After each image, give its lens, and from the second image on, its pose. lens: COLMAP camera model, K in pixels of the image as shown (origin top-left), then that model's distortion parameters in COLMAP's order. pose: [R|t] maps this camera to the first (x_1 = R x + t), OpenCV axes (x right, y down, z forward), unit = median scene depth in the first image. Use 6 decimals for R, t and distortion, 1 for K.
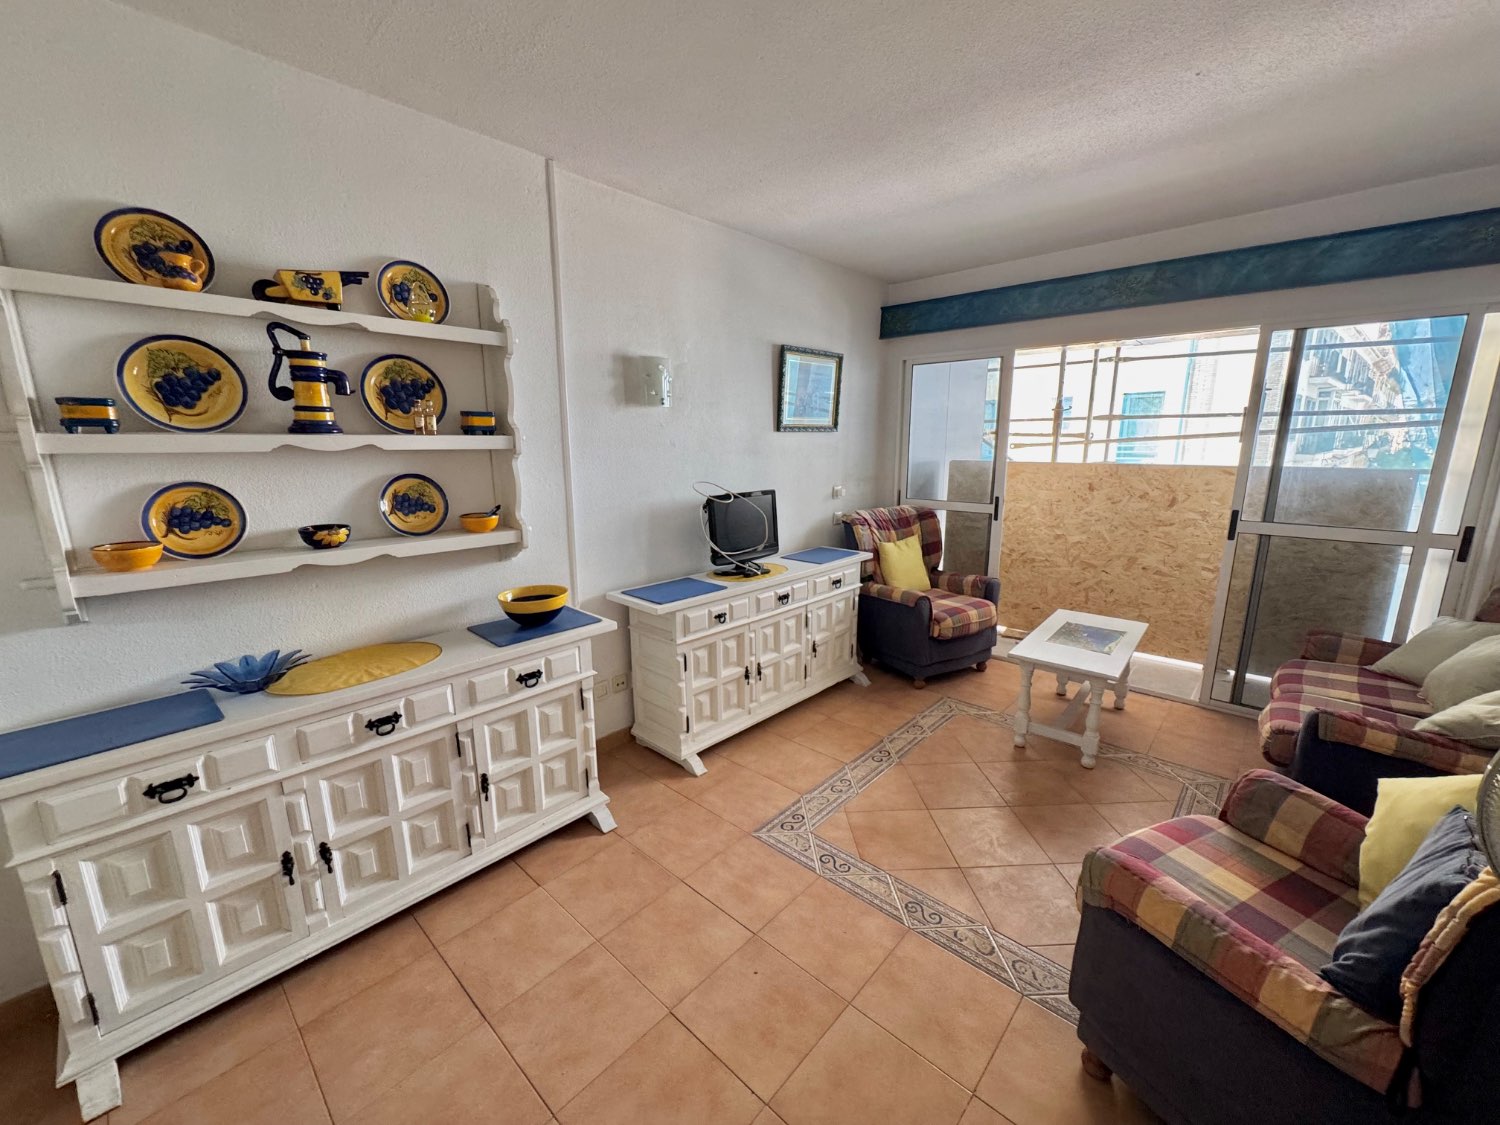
lens RADIAL K [[599.6, 0, 749.7], [0, 599.6, 562.4], [0, 0, 1]] dist [-0.003681, 0.000871]
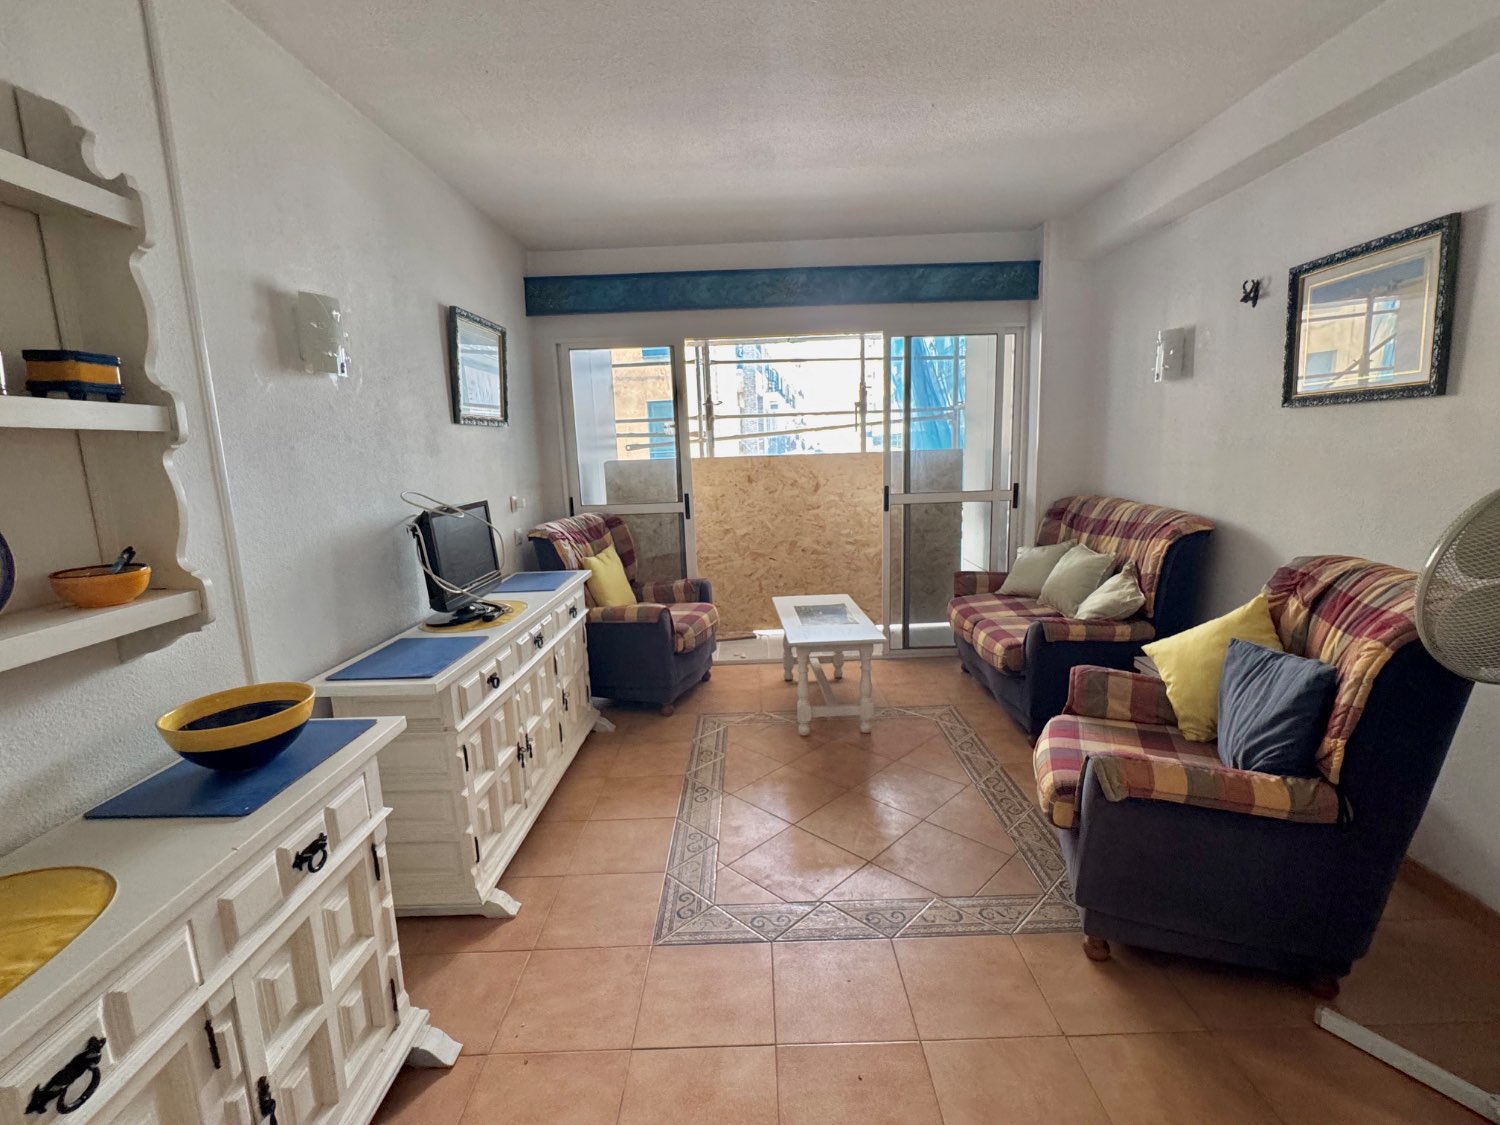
lens RADIAL K [[687.2, 0, 748.1], [0, 687.2, 560.7], [0, 0, 1]] dist [-0.000966, 0.000672]
pose [[0.737028, -0.133933, 0.662459, -0.295822], [0.167638, 0.985766, 0.012790, -0.004528], [-0.654742, 0.101627, 0.748989, 0.171777]]
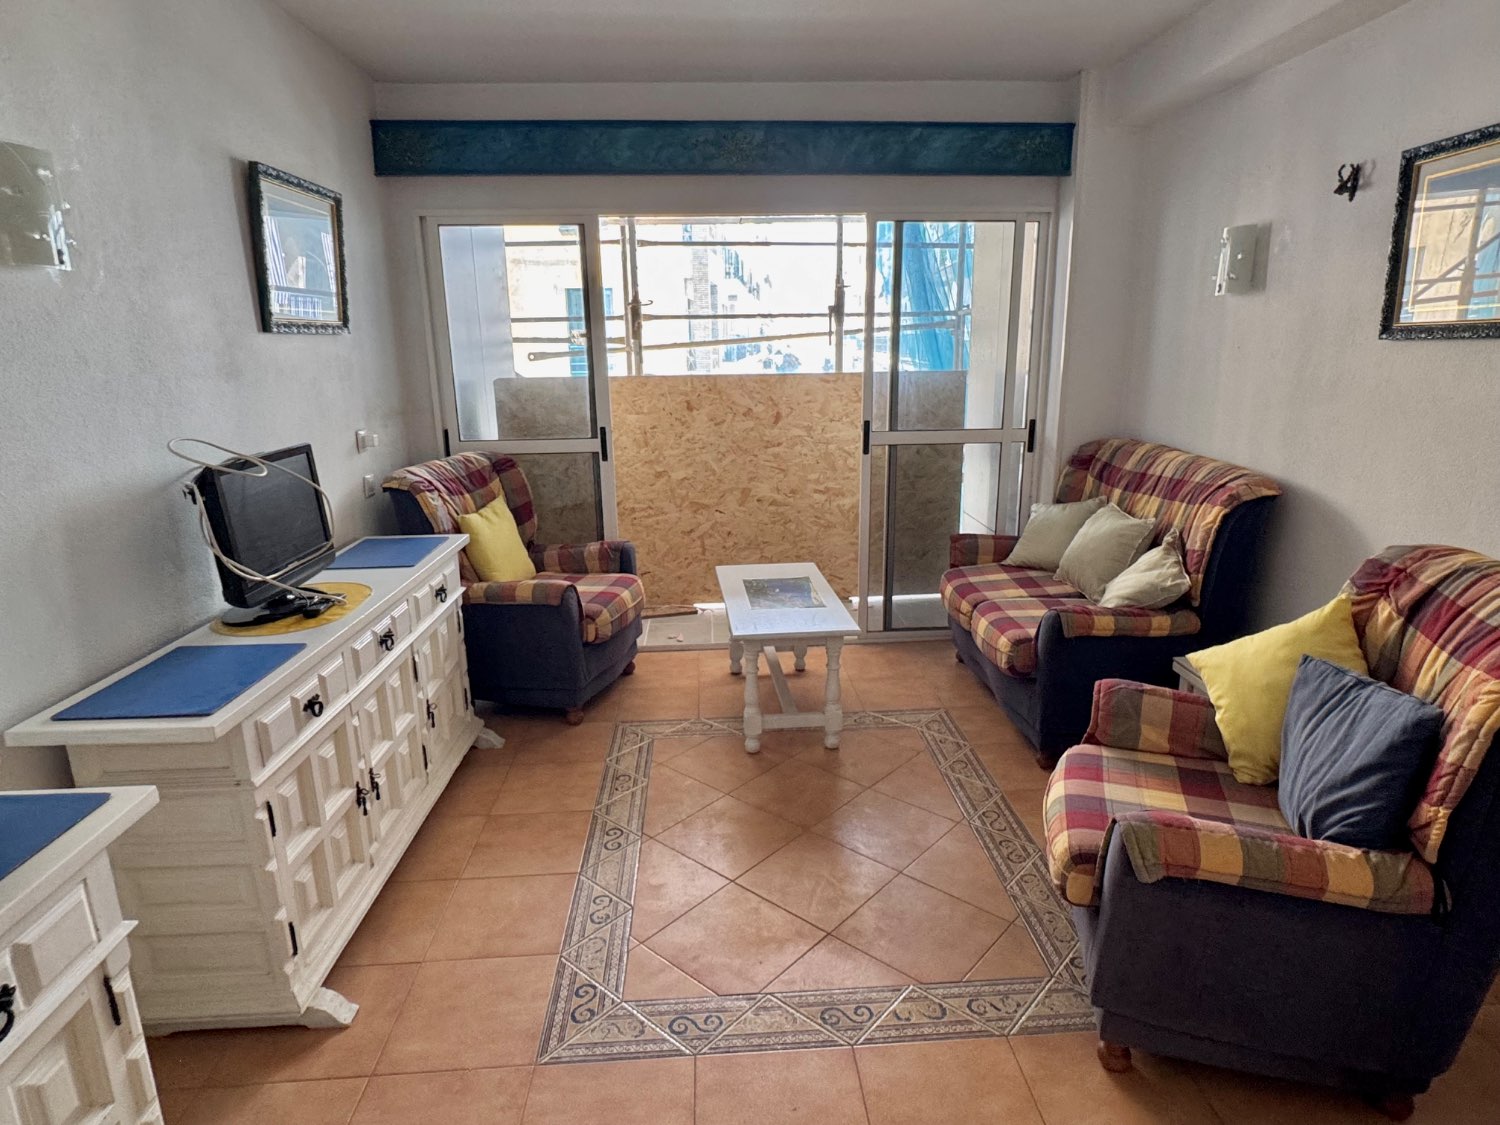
lens RADIAL K [[856.0, 0, 754.7], [0, 856.0, 560.6], [0, 0, 1]] dist [-0.001344, 0.001394]
pose [[0.694721, -0.182661, 0.695699, -0.232239], [0.156487, 0.982432, 0.101677, -0.036320], [-0.702050, 0.038231, 0.711101, 0.201764]]
